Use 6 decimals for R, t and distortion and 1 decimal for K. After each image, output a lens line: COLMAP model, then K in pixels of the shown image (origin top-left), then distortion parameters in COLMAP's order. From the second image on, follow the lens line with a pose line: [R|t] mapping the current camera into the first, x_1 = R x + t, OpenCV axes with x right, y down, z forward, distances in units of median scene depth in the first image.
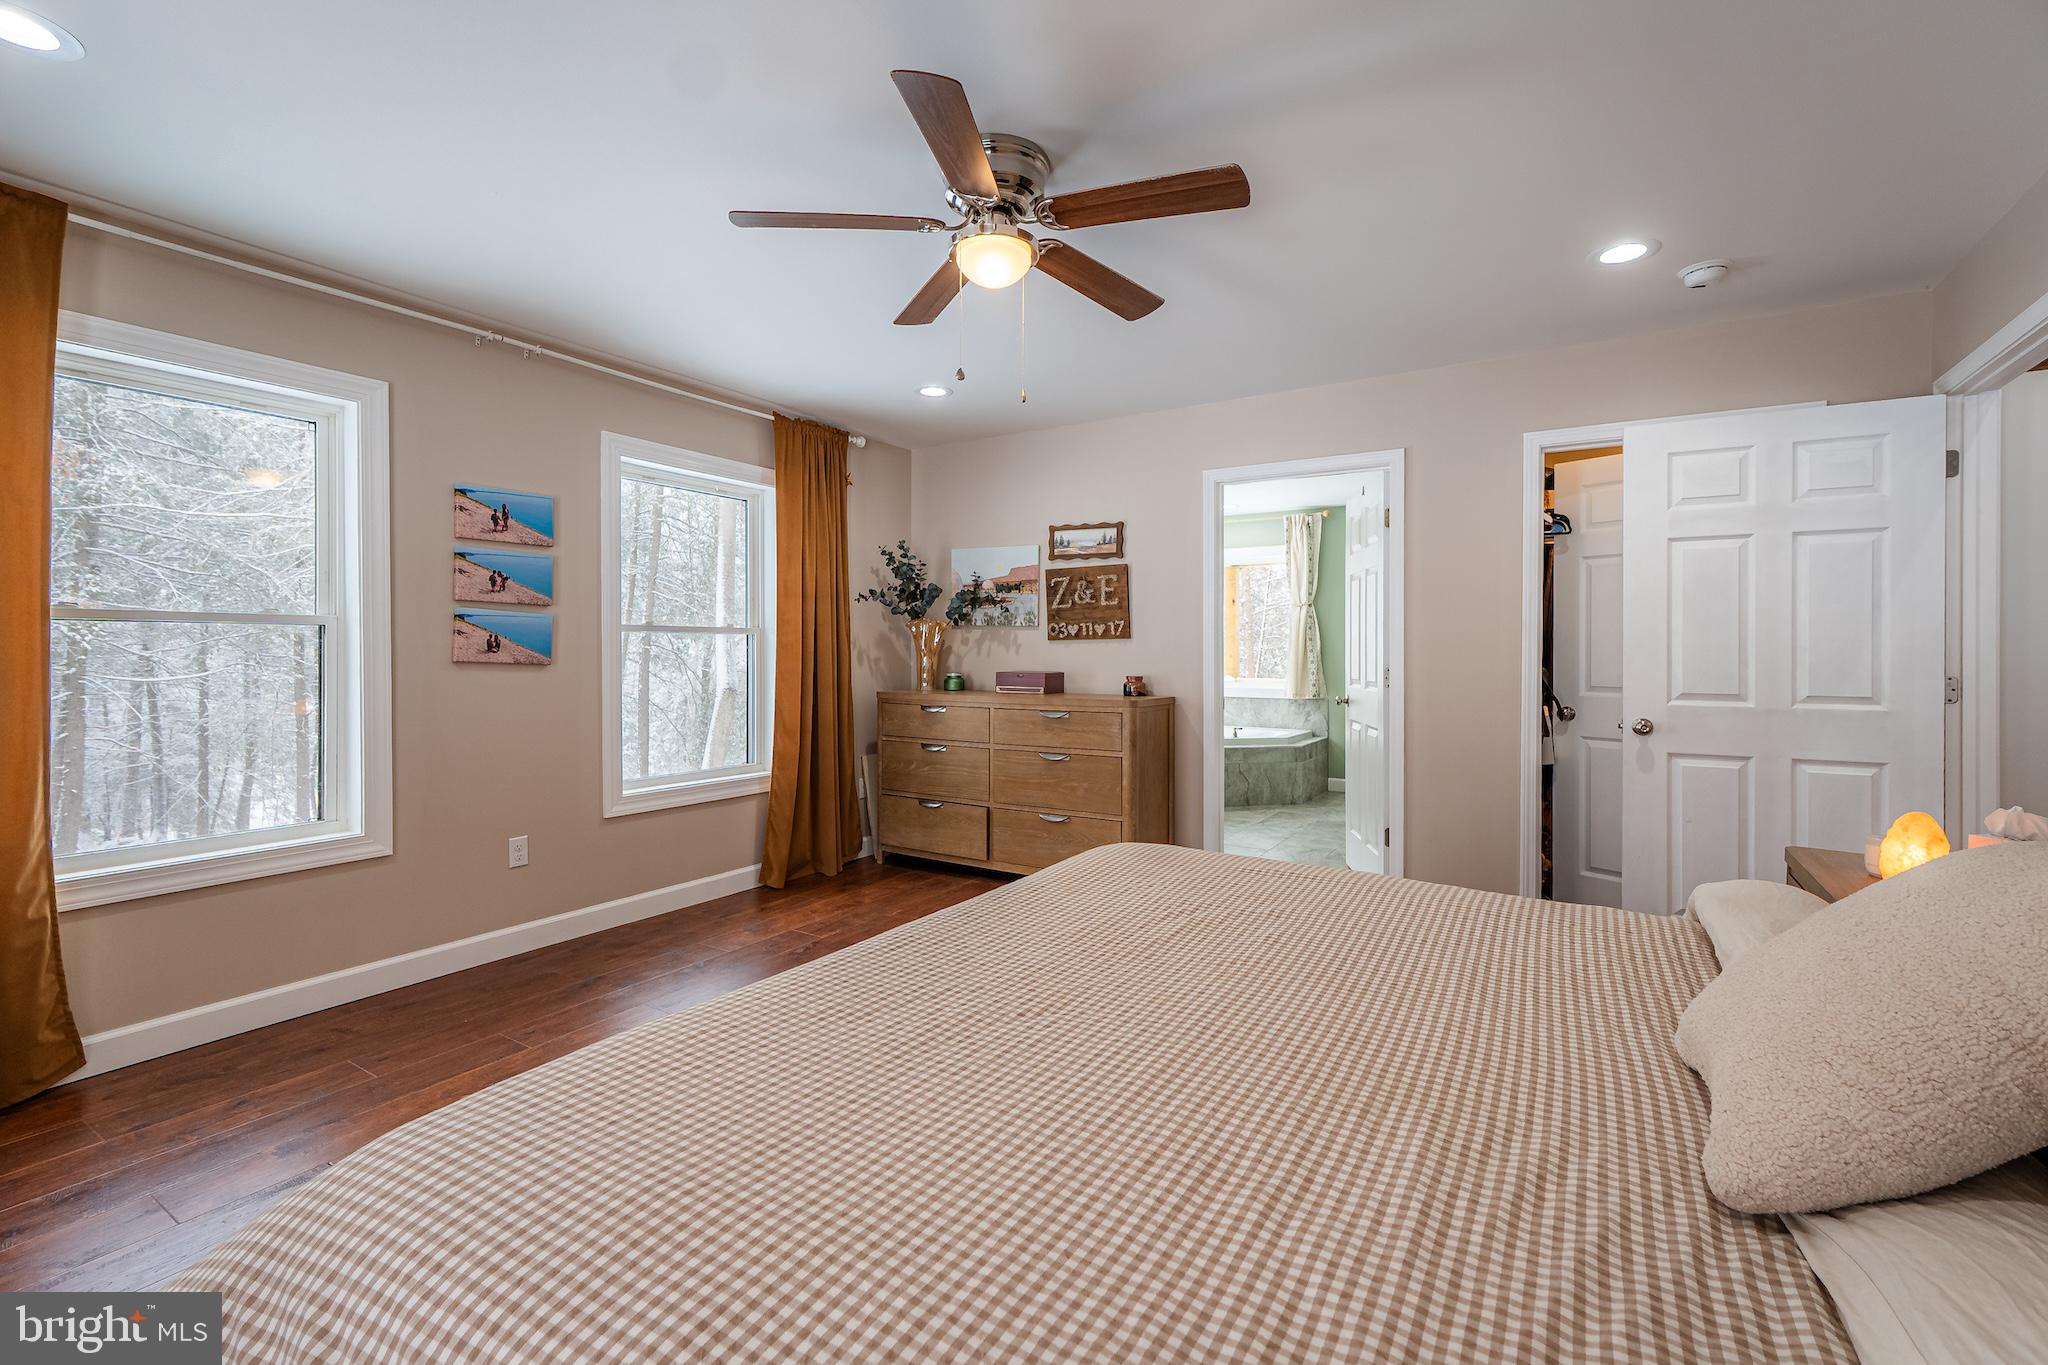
lens RADIAL K [[894.5, 0, 1024.0], [0, 894.5, 682.5], [0, 0, 1]] dist [0.000155, -0.000072]
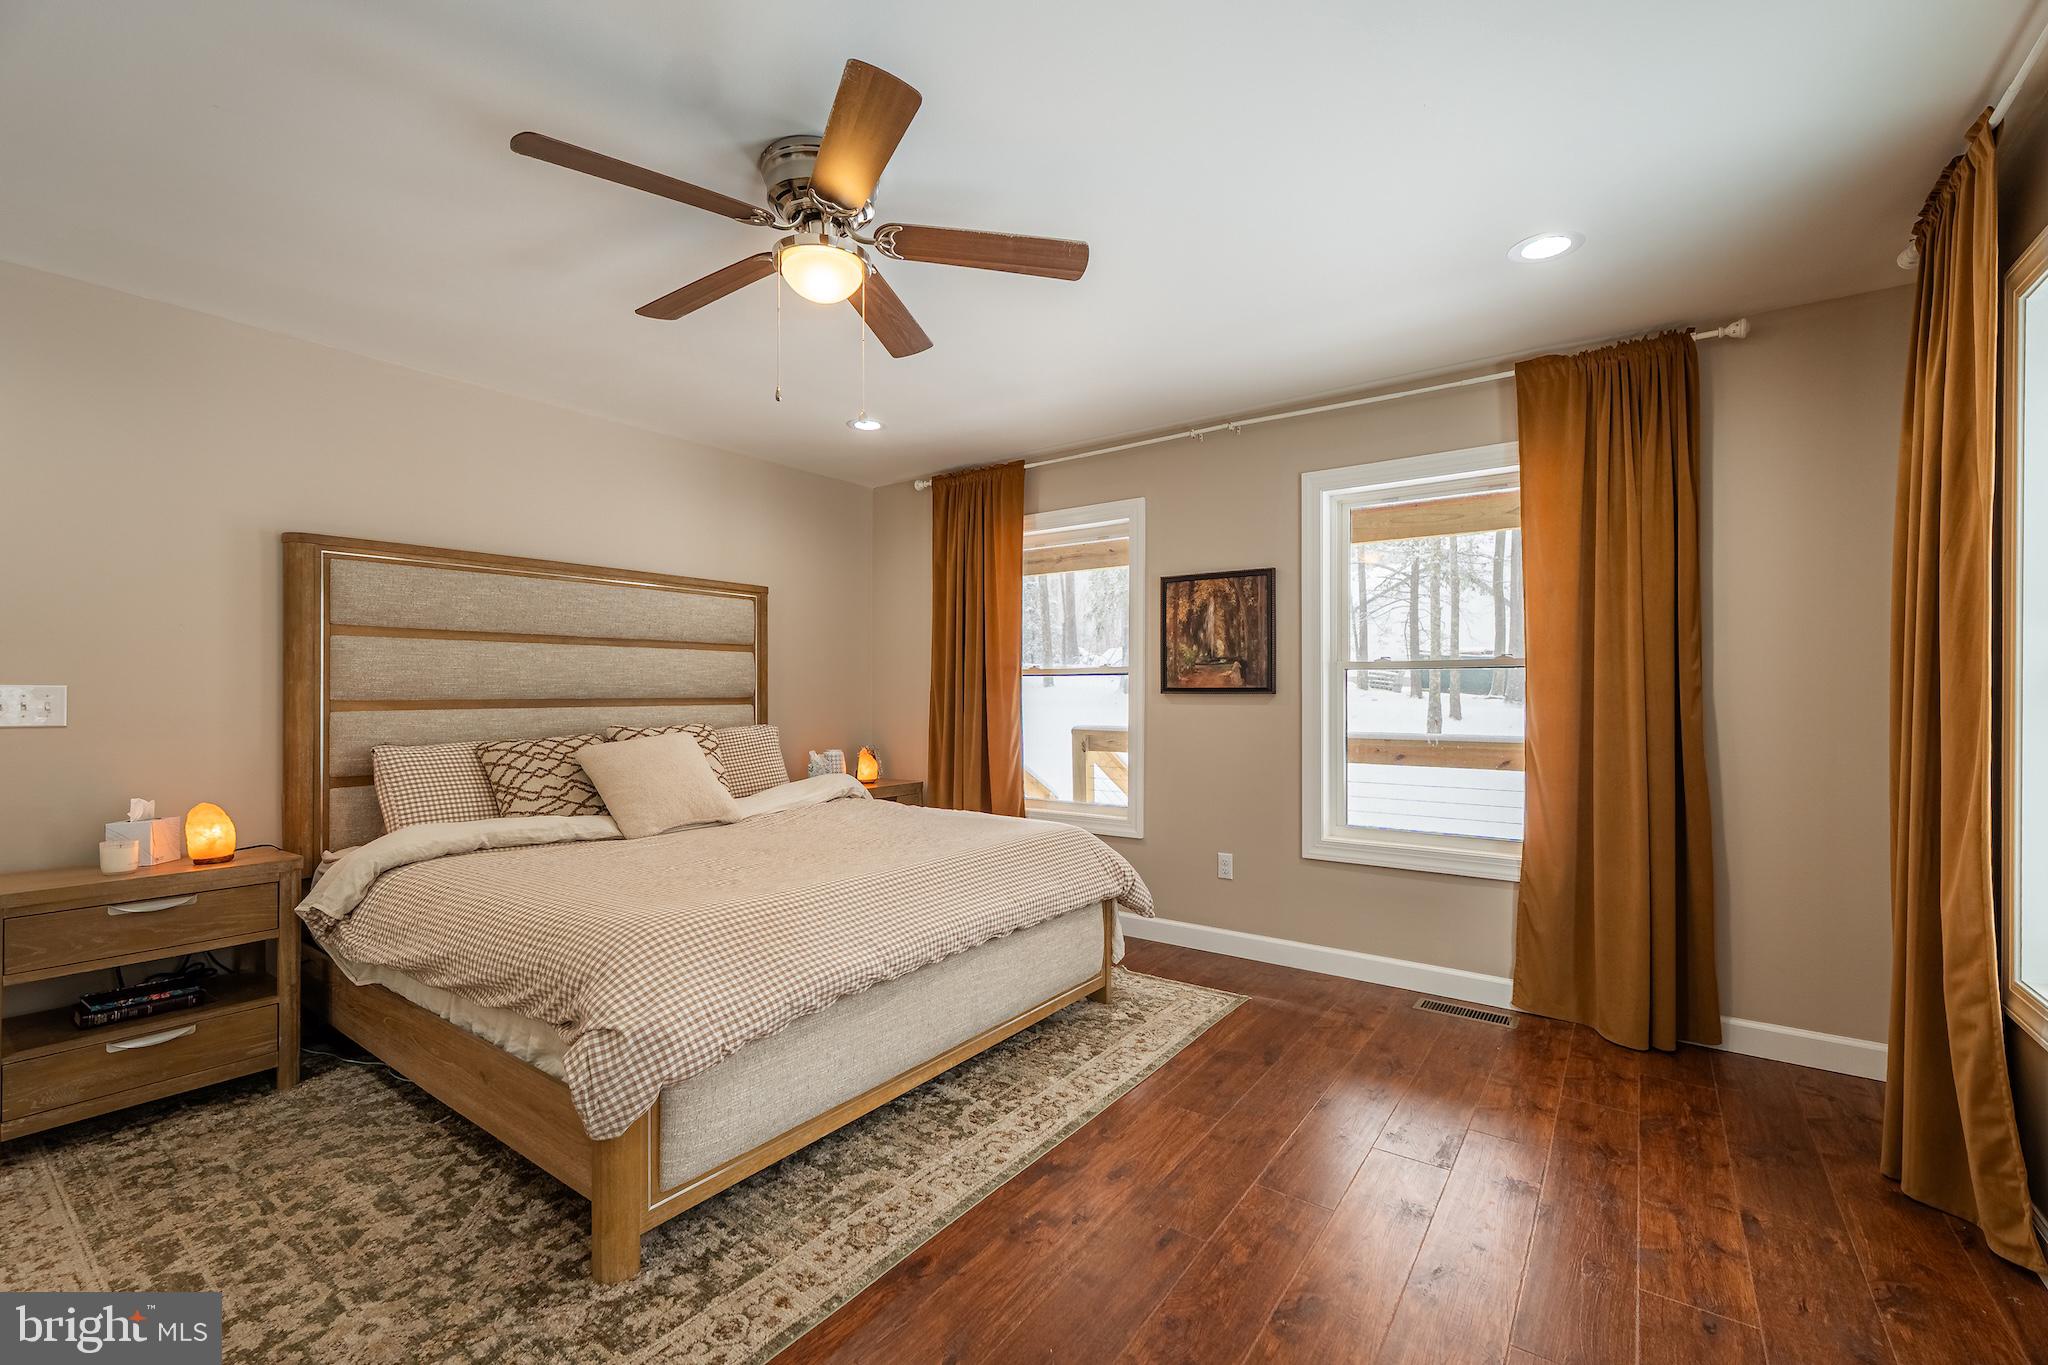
lens RADIAL K [[894.5, 0, 1024.0], [0, 894.5, 682.5], [0, 0, 1]] dist [0.000155, -0.000072]
pose [[-0.086277, -0.002145, -0.996269, 0.546291], [-0.021395, 0.999771, -0.000300, -0.036939], [0.996041, 0.021290, -0.086303, 0.757535]]
